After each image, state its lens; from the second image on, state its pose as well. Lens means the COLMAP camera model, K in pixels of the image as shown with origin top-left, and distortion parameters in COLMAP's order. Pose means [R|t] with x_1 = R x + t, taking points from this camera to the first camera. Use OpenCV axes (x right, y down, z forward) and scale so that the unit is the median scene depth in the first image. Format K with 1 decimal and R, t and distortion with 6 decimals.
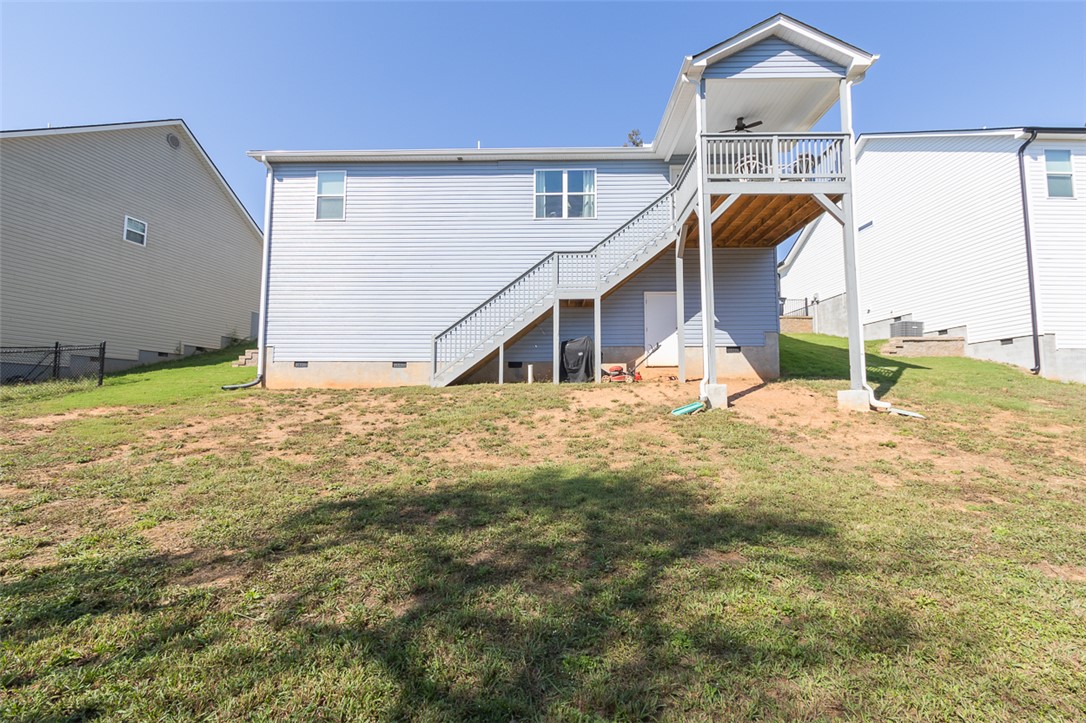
lens RADIAL K [[500.2, 0, 550.9], [0, 500.2, 359.0], [0, 0, 1]] dist [0.000356, -0.000253]
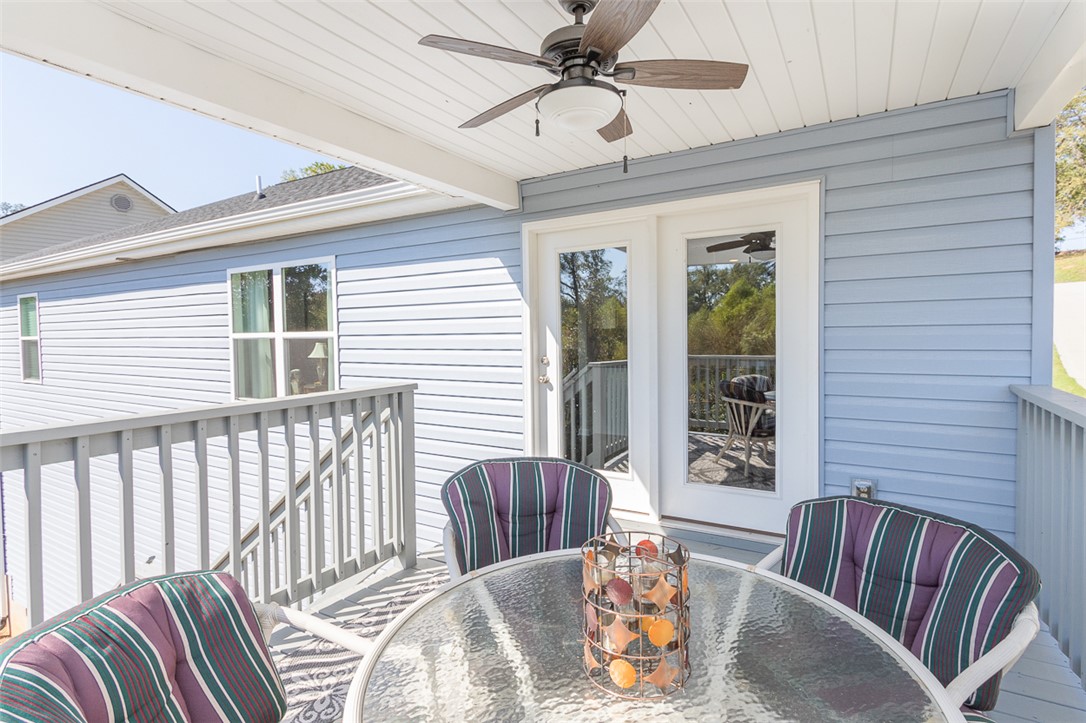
lens RADIAL K [[545.6, 0, 540.0], [0, 545.6, 348.7], [0, 0, 1]] dist [0.001157, 0.000140]
pose [[0.868252, 0.001907, -0.496119, 0.381008], [0.053817, 0.993730, 0.098003, -0.346992], [0.493196, -0.111790, 0.862706, 0.752789]]
